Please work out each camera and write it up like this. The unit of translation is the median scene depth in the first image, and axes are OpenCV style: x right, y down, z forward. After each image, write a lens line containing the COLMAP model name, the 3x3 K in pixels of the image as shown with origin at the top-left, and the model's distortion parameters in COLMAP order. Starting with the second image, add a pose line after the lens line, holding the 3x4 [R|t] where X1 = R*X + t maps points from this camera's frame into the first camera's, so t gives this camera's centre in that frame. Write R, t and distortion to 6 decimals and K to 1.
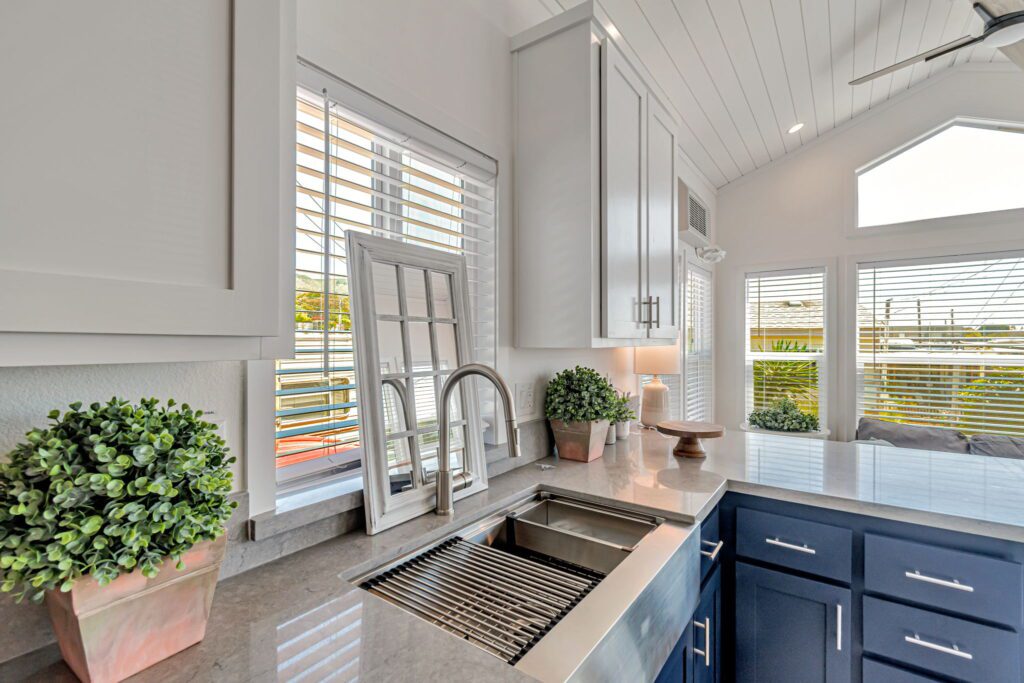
lens RADIAL K [[456.2, 0, 510.1], [0, 456.2, 347.2], [0, 0, 1]] dist [-0.001270, -0.000635]
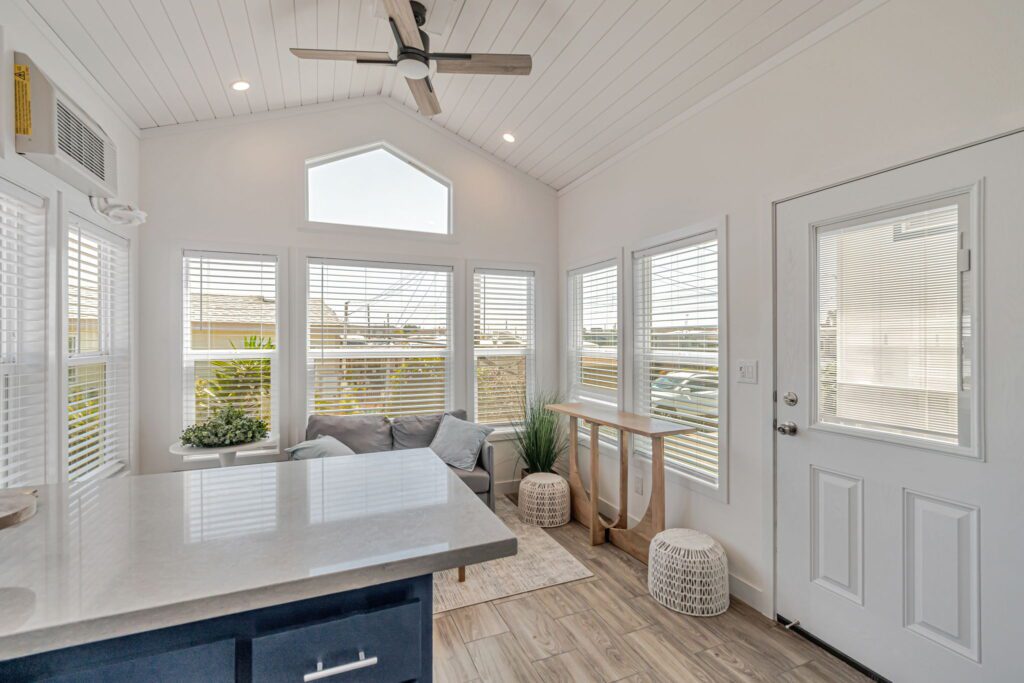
lens RADIAL K [[450.7, 0, 502.6], [0, 450.7, 328.7], [0, 0, 1]] dist [0.000029, -0.000488]
pose [[0.527226, 0.018654, 0.849520, 0.161336], [0.007615, 0.999615, -0.026676, -0.001846], [-0.849691, 0.020534, 0.526881, 0.137025]]
